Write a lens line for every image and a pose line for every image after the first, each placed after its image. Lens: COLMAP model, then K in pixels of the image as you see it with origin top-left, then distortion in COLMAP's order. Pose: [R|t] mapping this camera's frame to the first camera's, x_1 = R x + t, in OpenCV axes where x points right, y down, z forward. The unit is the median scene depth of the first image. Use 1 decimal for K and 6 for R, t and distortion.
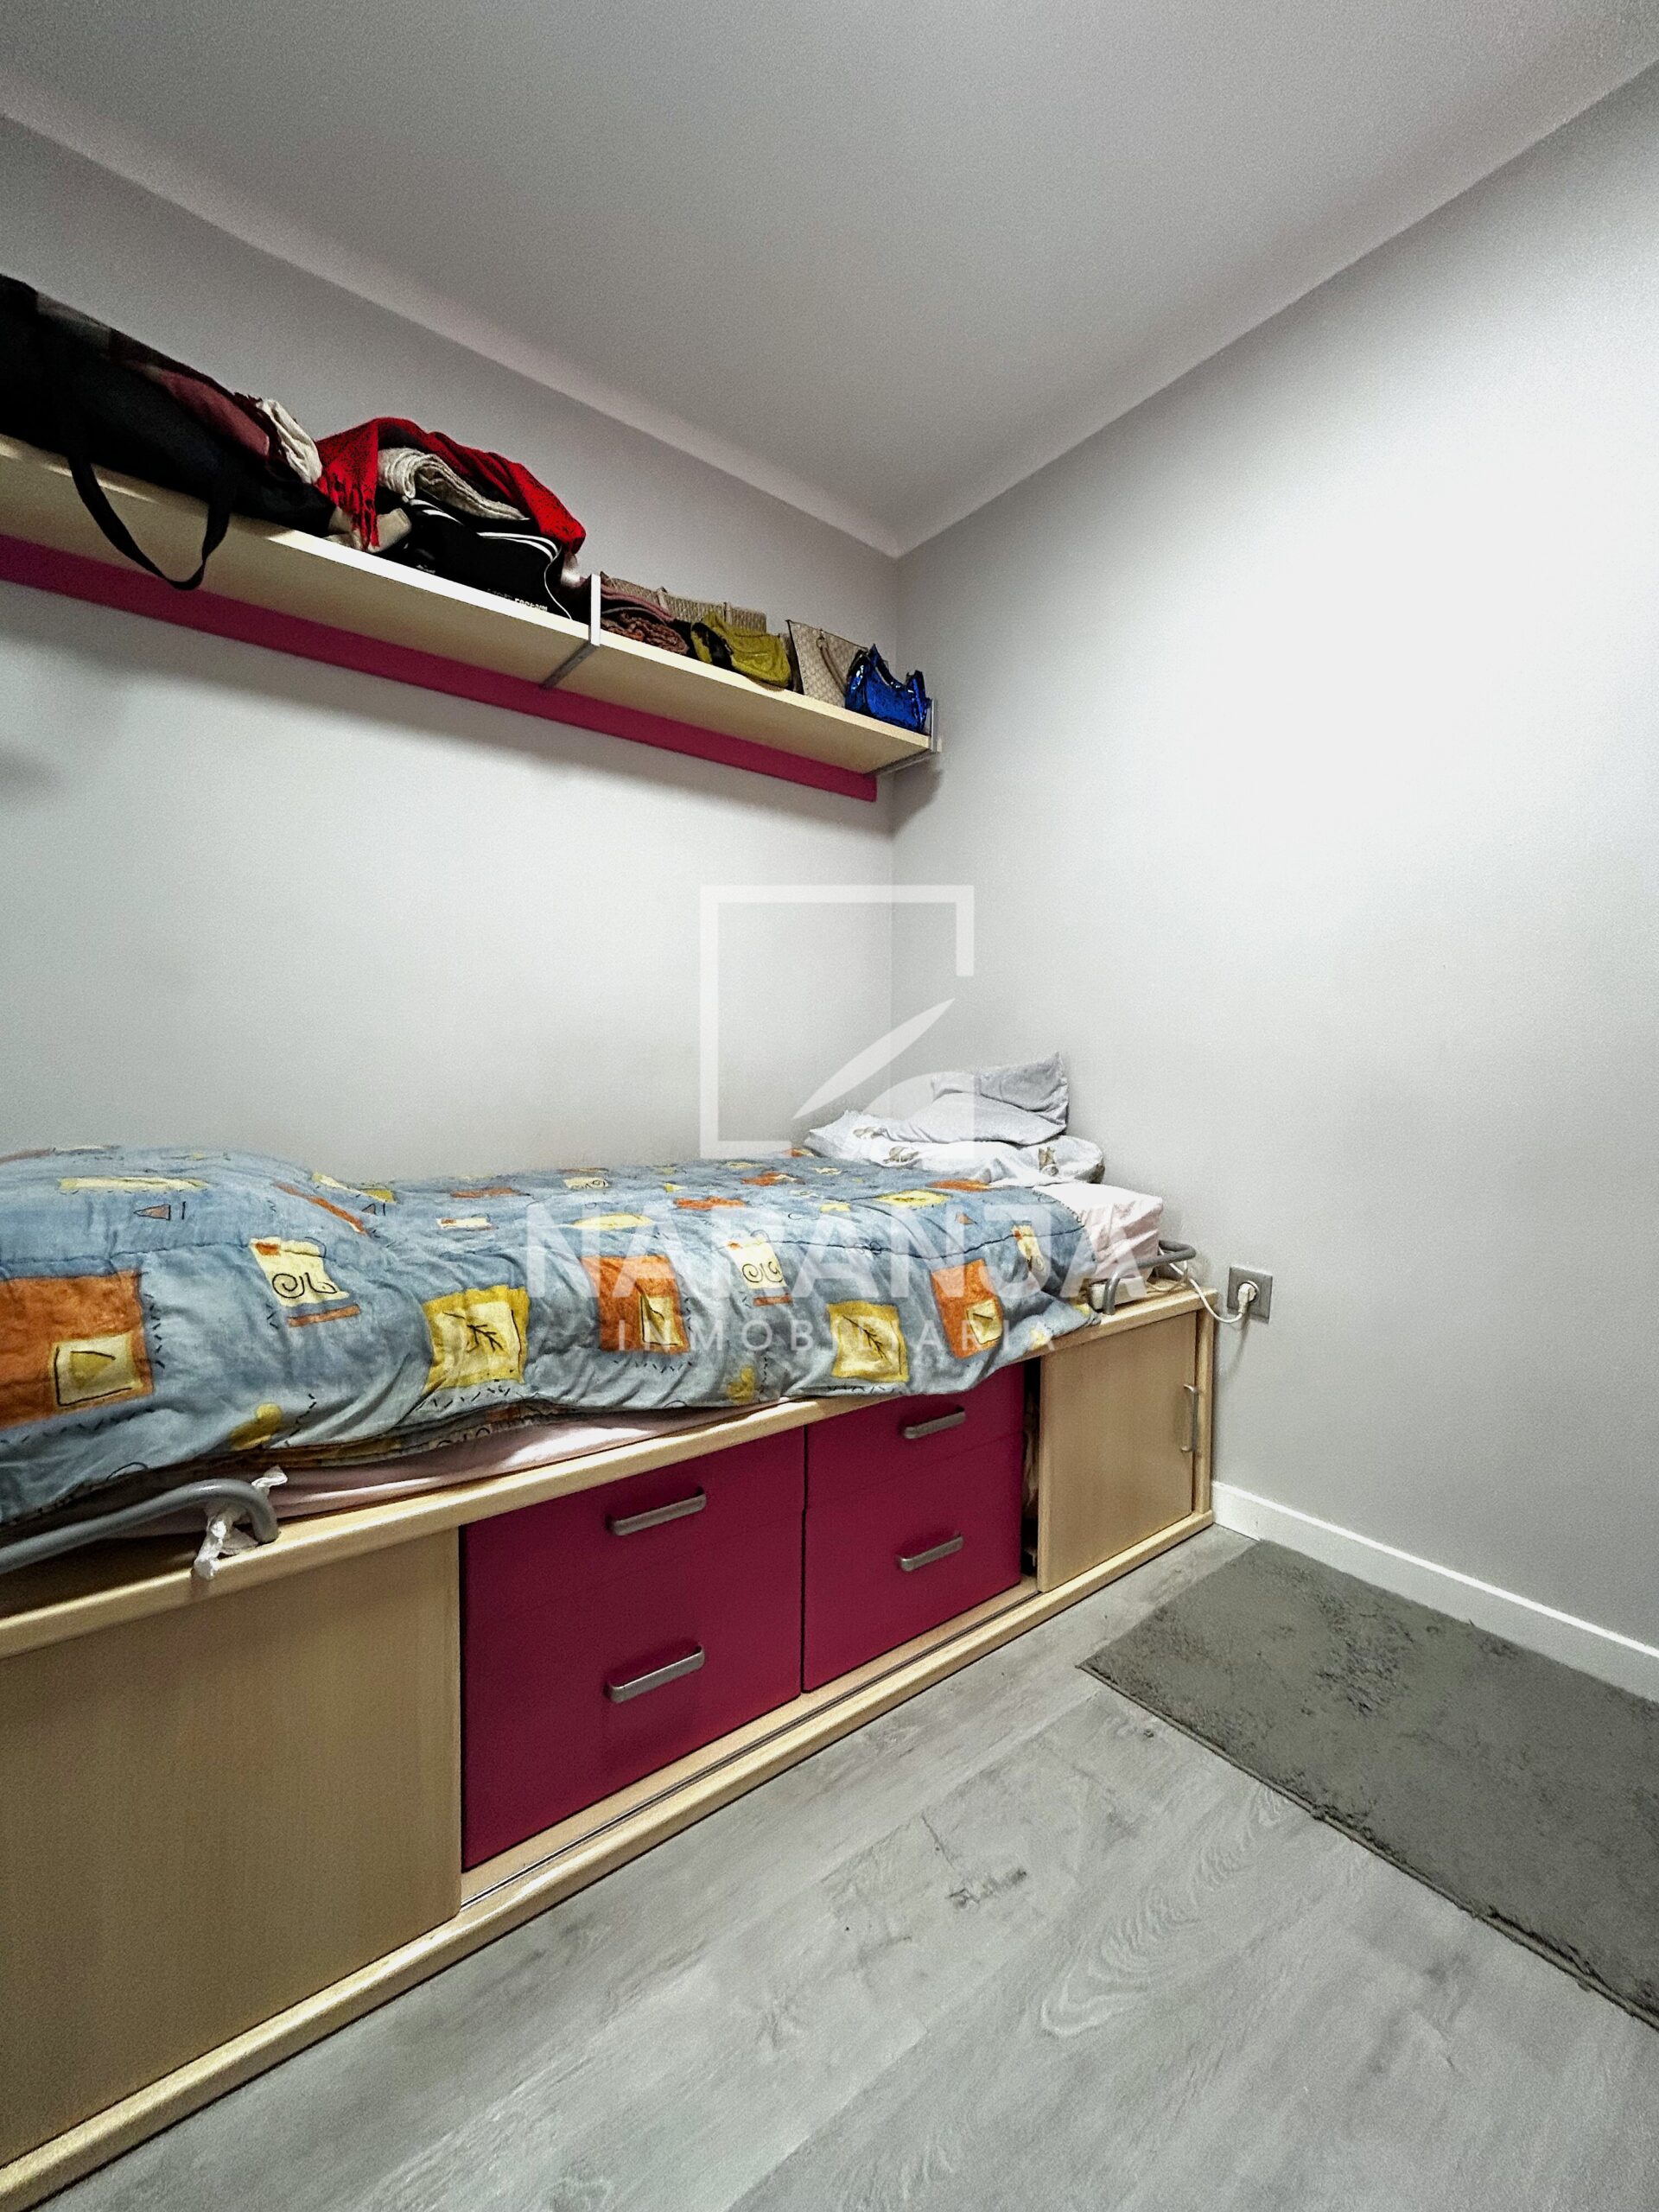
lens RADIAL K [[893.5, 0, 828.2], [0, 893.5, 1090.6], [0, 0, 1]] dist [-0.005030, 0.003240]
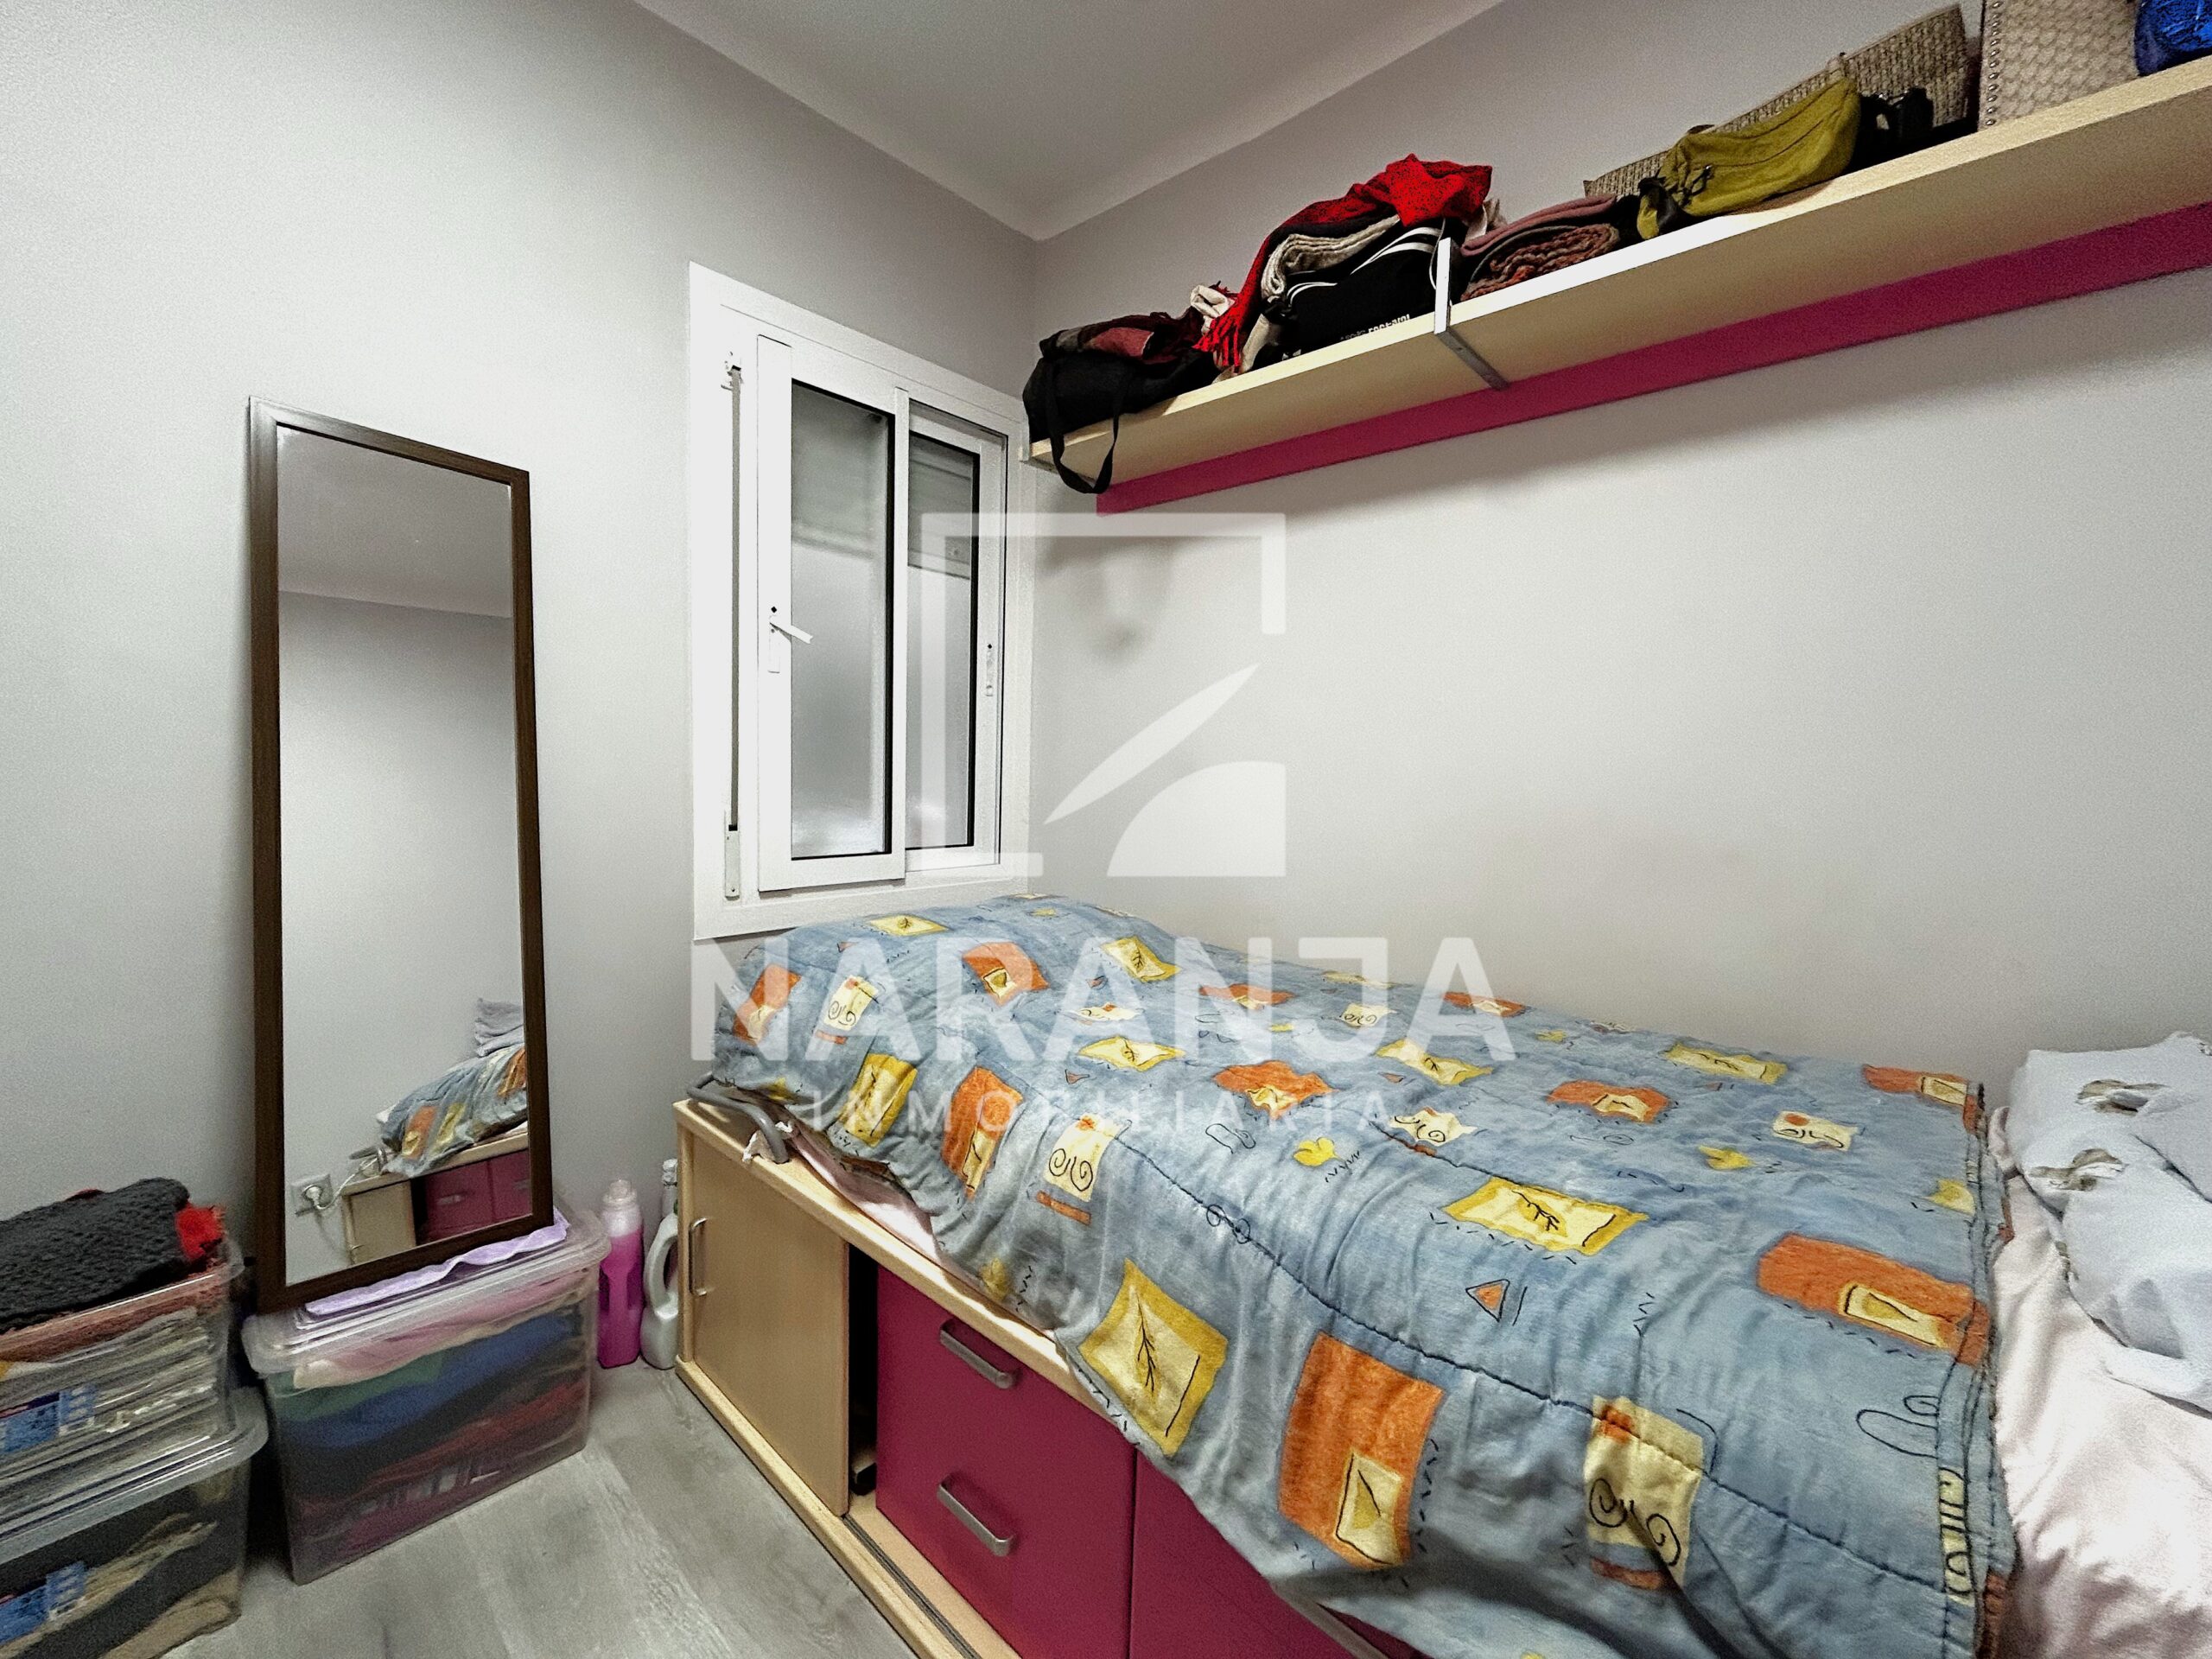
lens RADIAL K [[893.5, 0, 1106.0], [0, 893.5, 829.5], [0, 0, 1]] dist [-0.005030, 0.003240]
pose [[0.166999, 0.060806, -0.984080, 0.519290], [-0.052549, 0.997227, 0.052700, -0.105089], [0.984556, 0.042911, 0.169731, 0.658554]]
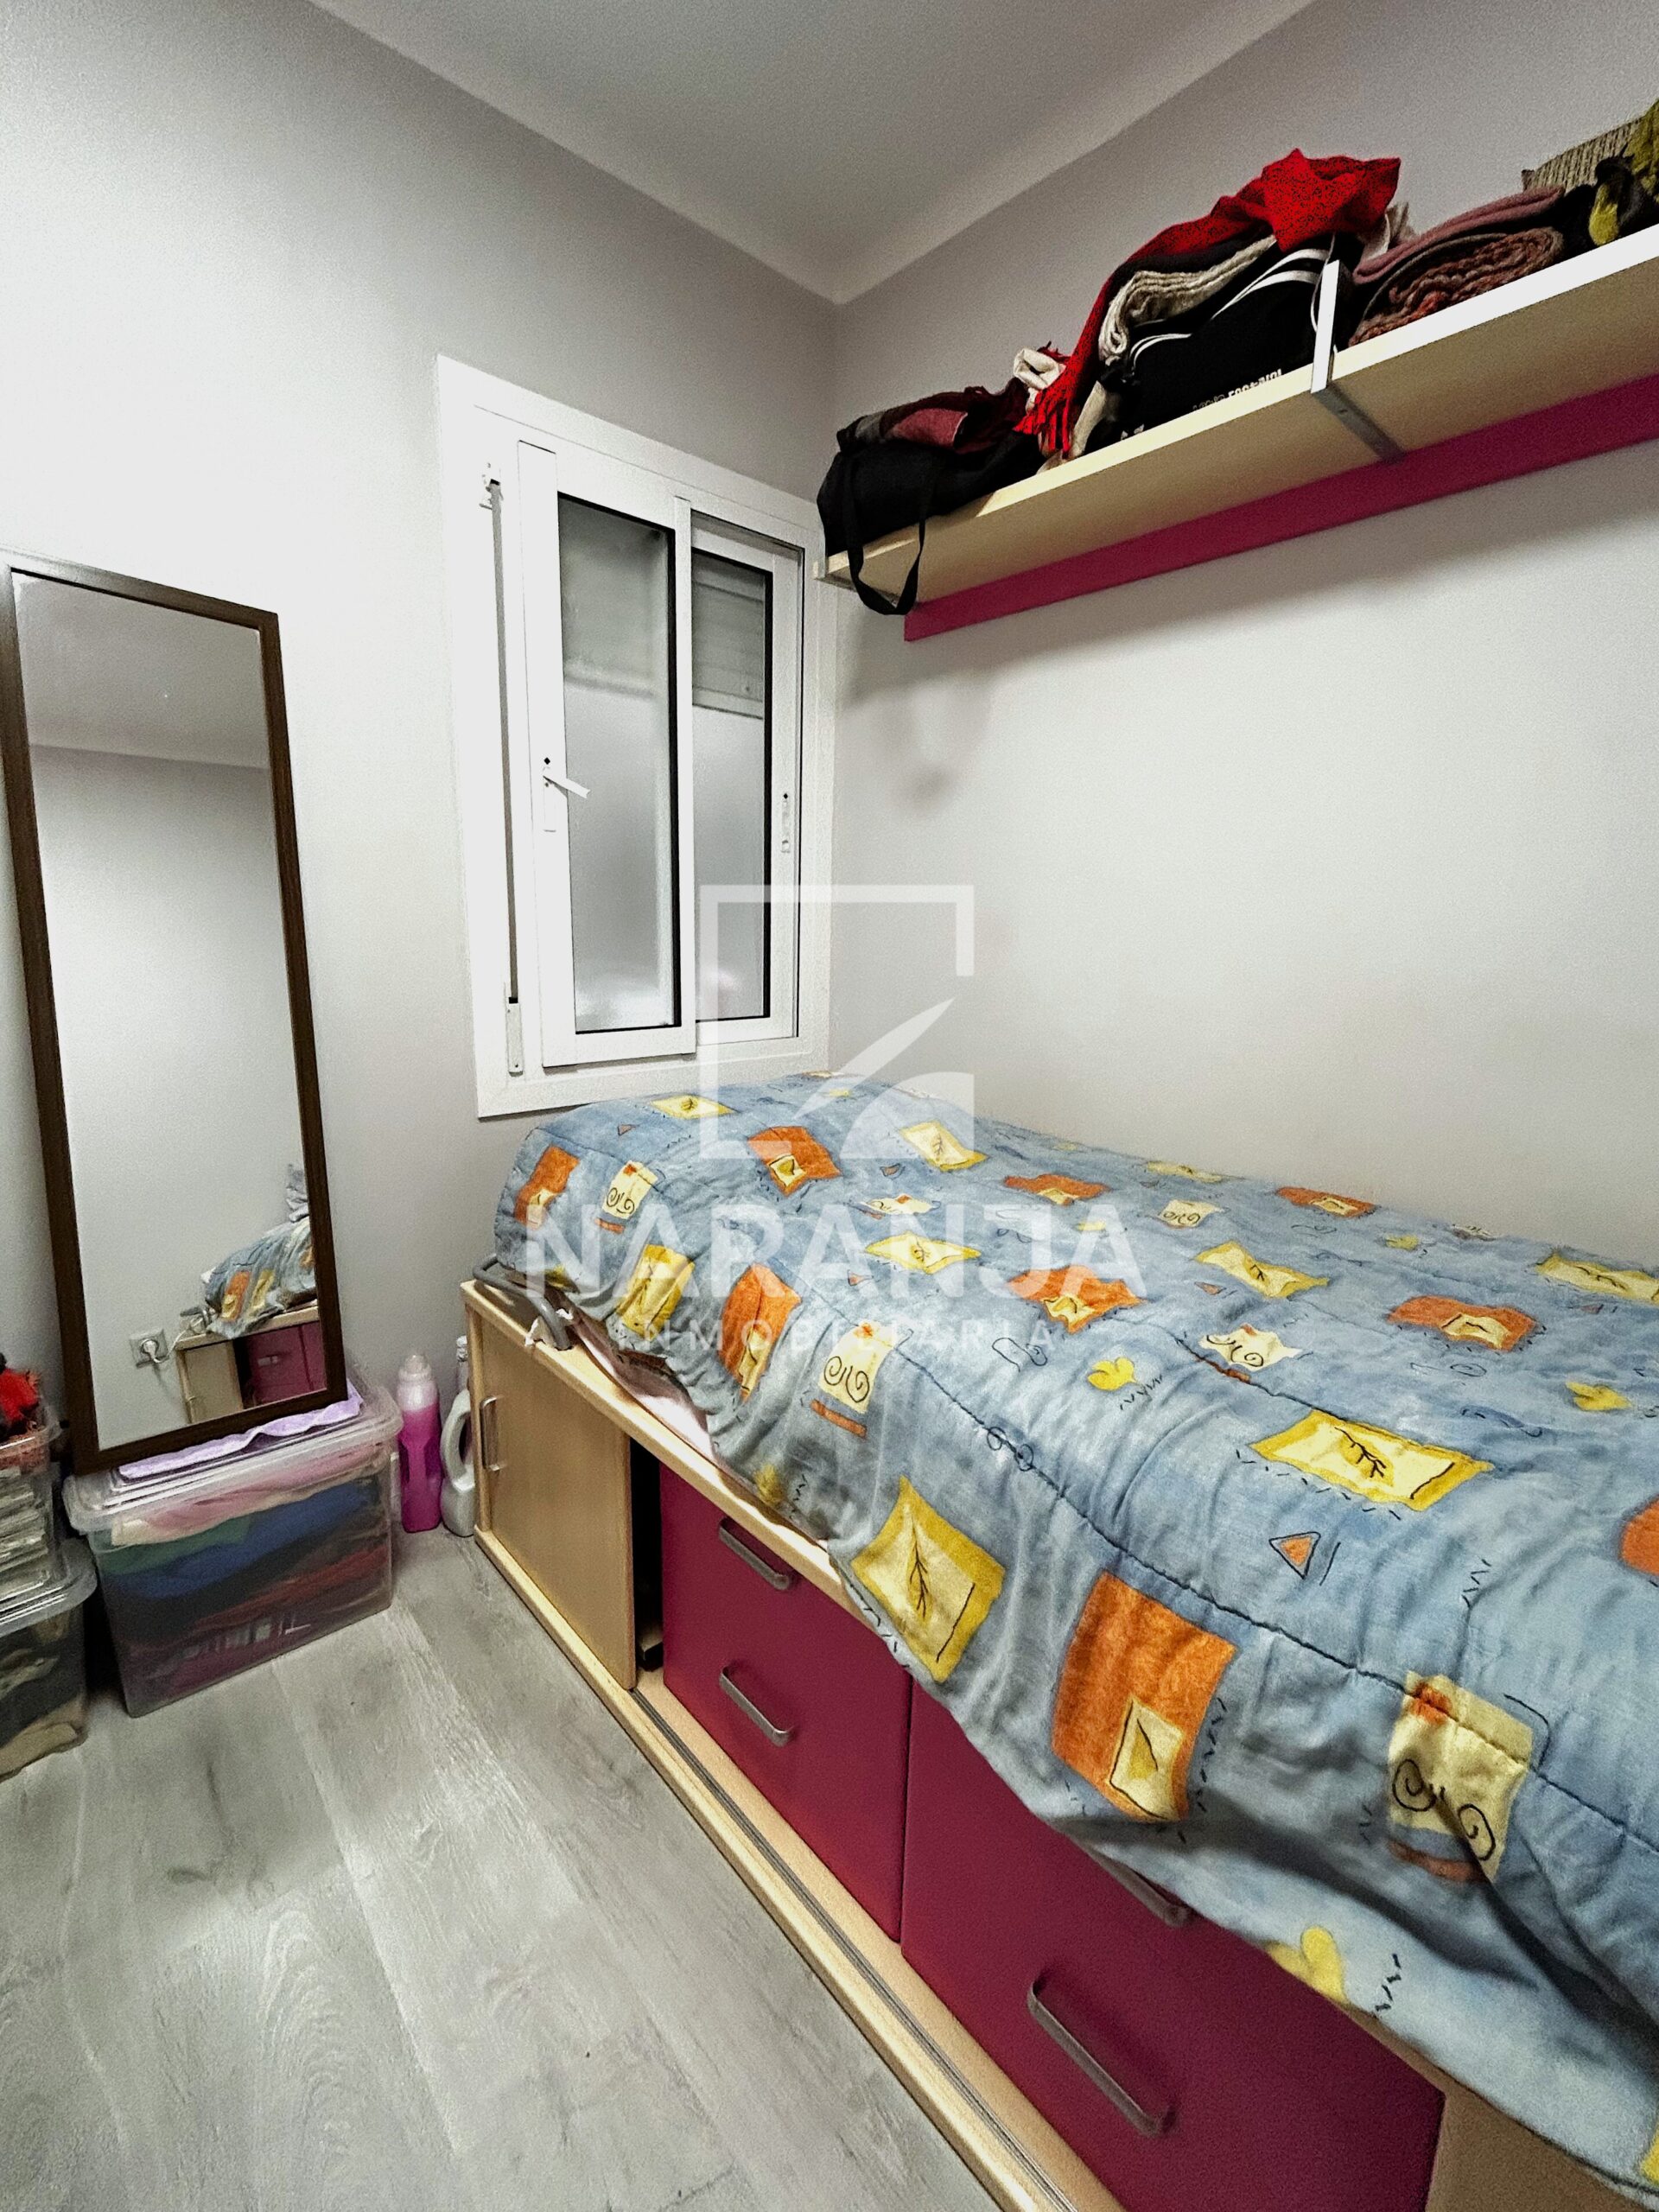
lens RADIAL K [[944.9, 0, 837.3], [0, 944.9, 1101.3], [0, 0, 1]] dist [-0.000068, 0.001004]
pose [[0.072858, 0.176707, -0.981563, 0.492069], [-0.048387, 0.983646, 0.173491, -0.119485], [0.996168, 0.034855, 0.080217, 0.687003]]
